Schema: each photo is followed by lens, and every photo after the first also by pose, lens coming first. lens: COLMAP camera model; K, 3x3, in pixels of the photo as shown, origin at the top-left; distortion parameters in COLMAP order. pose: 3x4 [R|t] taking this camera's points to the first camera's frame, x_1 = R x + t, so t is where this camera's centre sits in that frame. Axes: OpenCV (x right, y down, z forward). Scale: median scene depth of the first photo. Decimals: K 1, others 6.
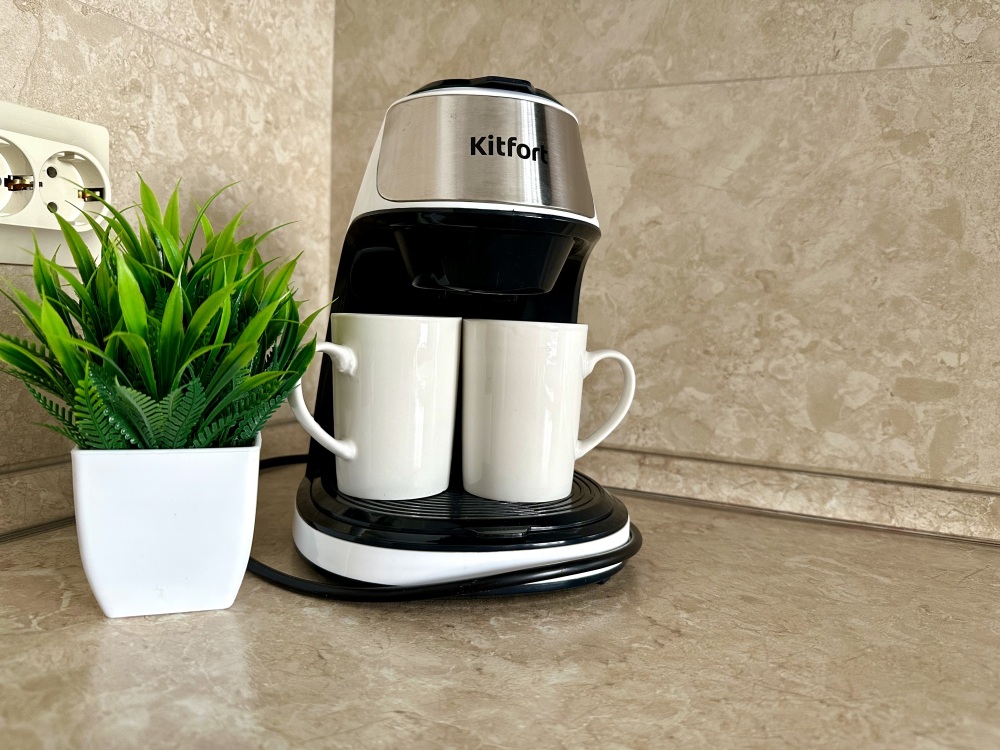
lens RADIAL K [[709.4, 0, 500.0], [0, 709.4, 375.0], [0, 0, 1]] dist [0.005177, -0.001757]
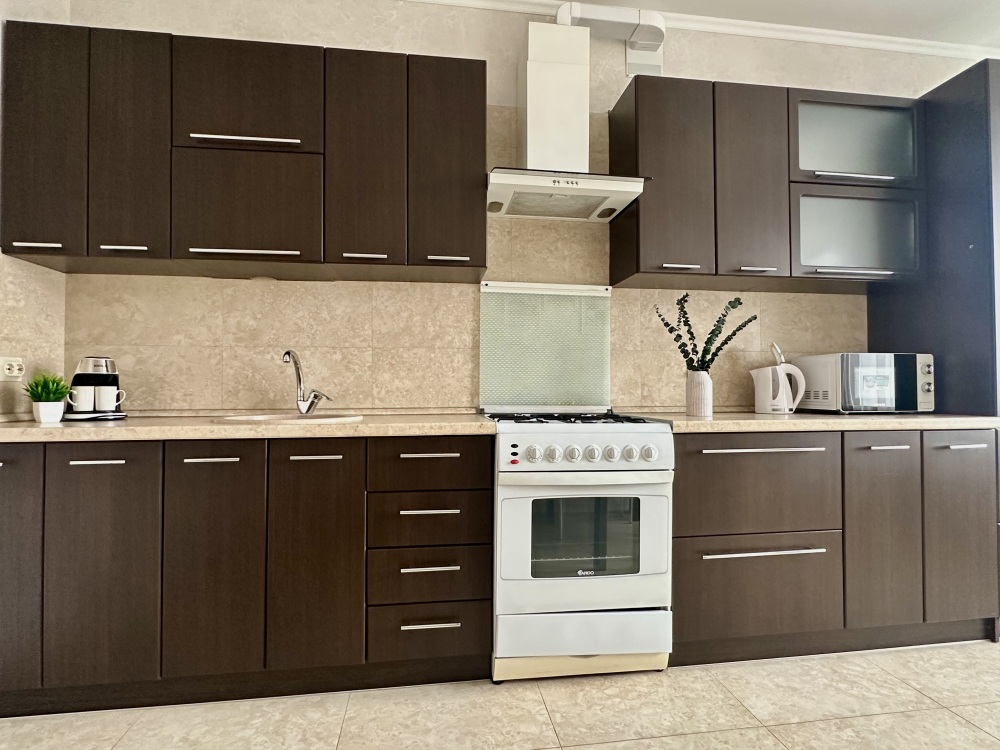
lens RADIAL K [[512.8, 0, 496.4], [0, 512.8, 381.1], [0, 0, 1]] dist [0.000075, 0.001021]
pose [[0.858889, -0.035954, 0.510898, 0.630118], [0.082724, 0.994174, -0.069106, 0.448690], [-0.505436, 0.101618, 0.856859, -4.421072]]
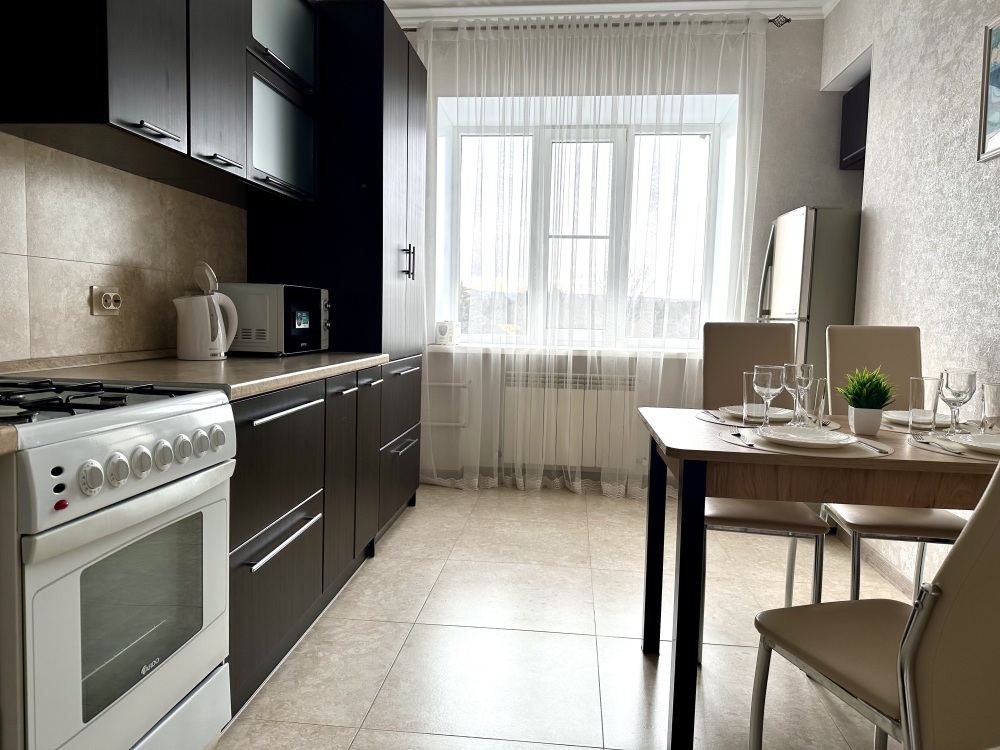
lens RADIAL K [[709.4, 0, 500.0], [0, 709.4, 375.0], [0, 0, 1]] dist [0.005177, -0.001757]
pose [[-0.286480, -0.132888, 0.948826, 0.009894], [0.044848, 0.987389, 0.151830, 0.067394], [-0.957036, 0.086049, -0.276907, -2.067974]]
